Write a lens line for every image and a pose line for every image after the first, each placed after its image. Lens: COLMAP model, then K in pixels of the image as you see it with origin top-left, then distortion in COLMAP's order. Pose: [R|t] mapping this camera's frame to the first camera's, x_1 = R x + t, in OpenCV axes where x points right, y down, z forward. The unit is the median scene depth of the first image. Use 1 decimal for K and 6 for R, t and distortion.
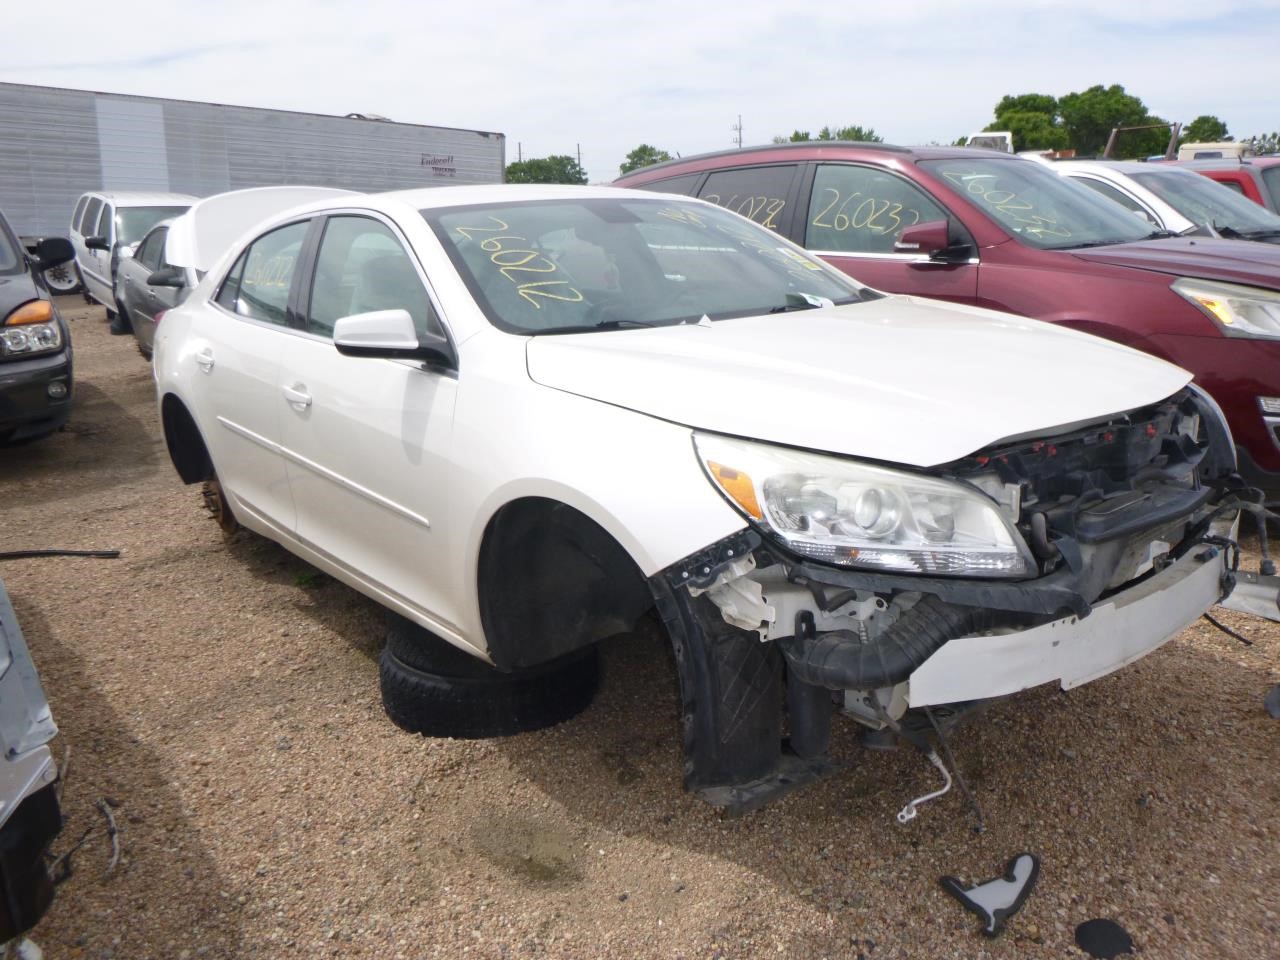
lens RADIAL K [[994.7, 0, 640.0], [0, 994.7, 480.0], [0, 0, 1]] dist [-0.000561, -0.024634]
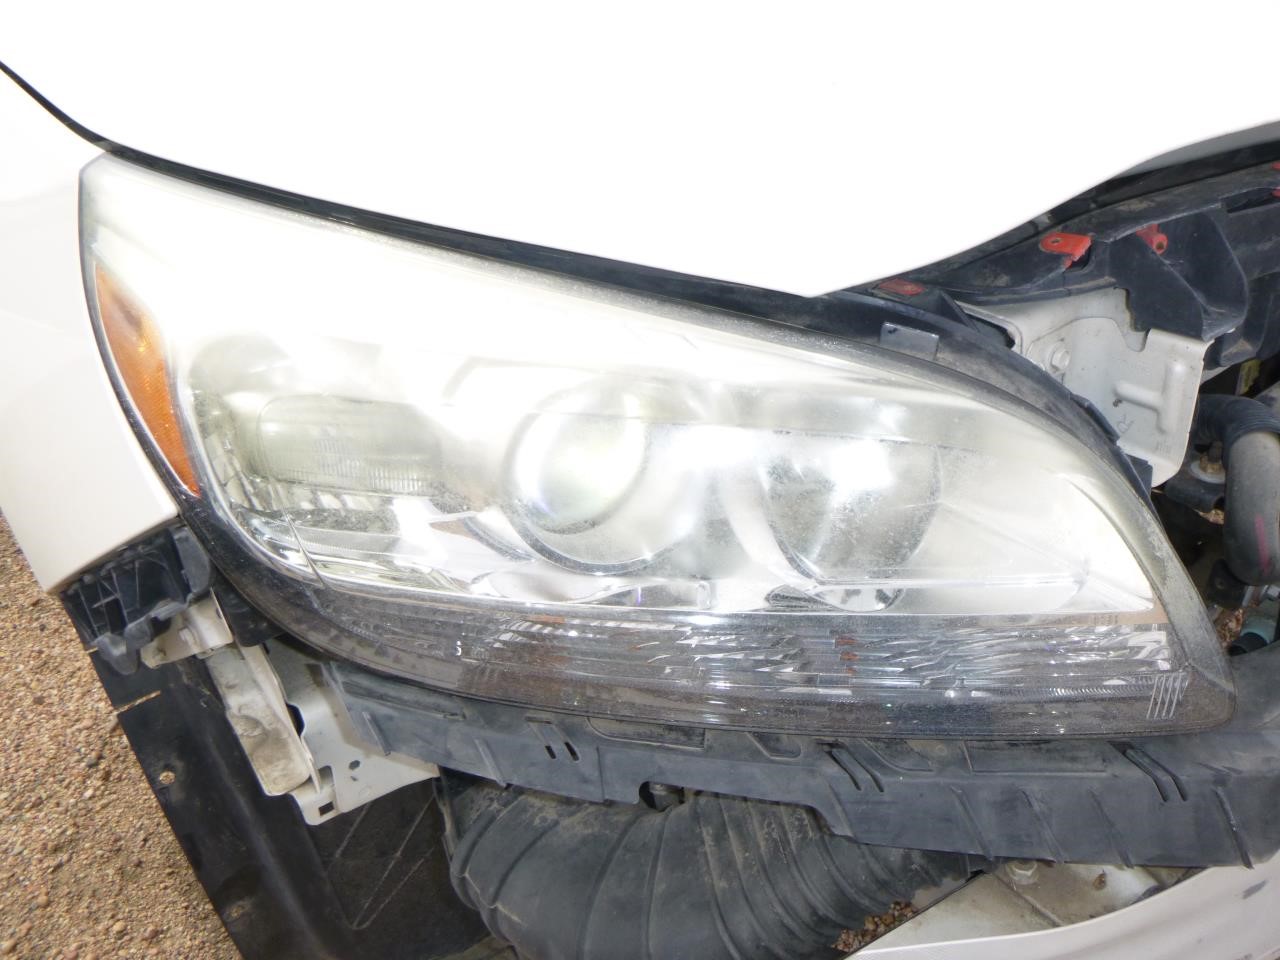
lens RADIAL K [[994.7, 0, 640.0], [0, 994.7, 480.0], [0, 0, 1]] dist [-0.000561, -0.024634]
pose [[0.994625, 0.003722, -0.103481, 0.110377], [0.028655, 0.950432, 0.309608, -0.018921], [0.099504, -0.310909, 0.945217, 0.307128]]
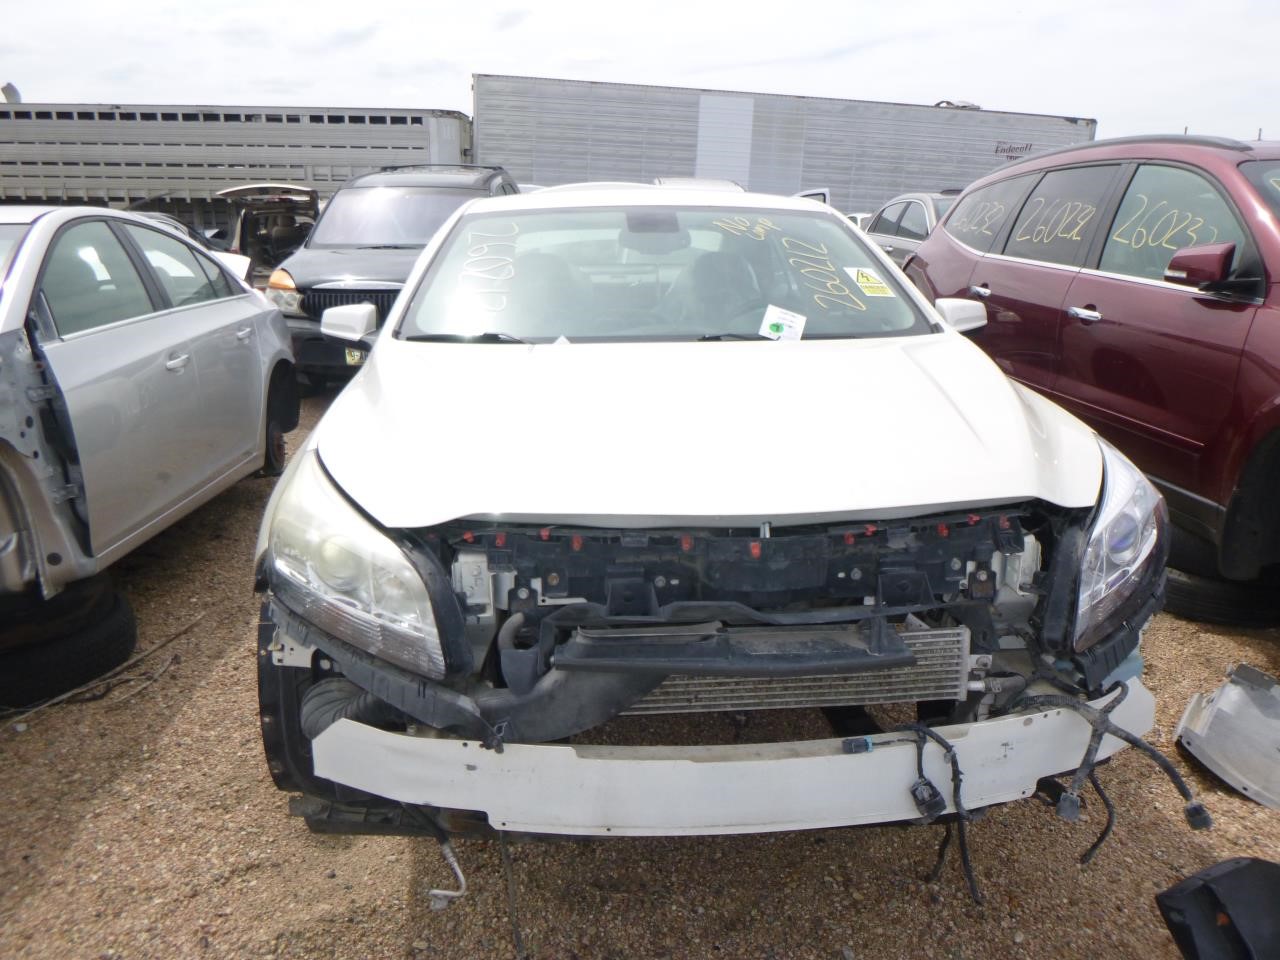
lens RADIAL K [[1001.3, 0, 640.0], [0, 1001.3, 480.0], [0, 0, 1]] dist [-0.051127, -0.001876]
pose [[0.800758, 0.178434, -0.571794, 0.400040], [-0.169533, 0.983081, 0.069361, -0.064156], [0.574496, 0.041396, 0.817460, 0.160287]]
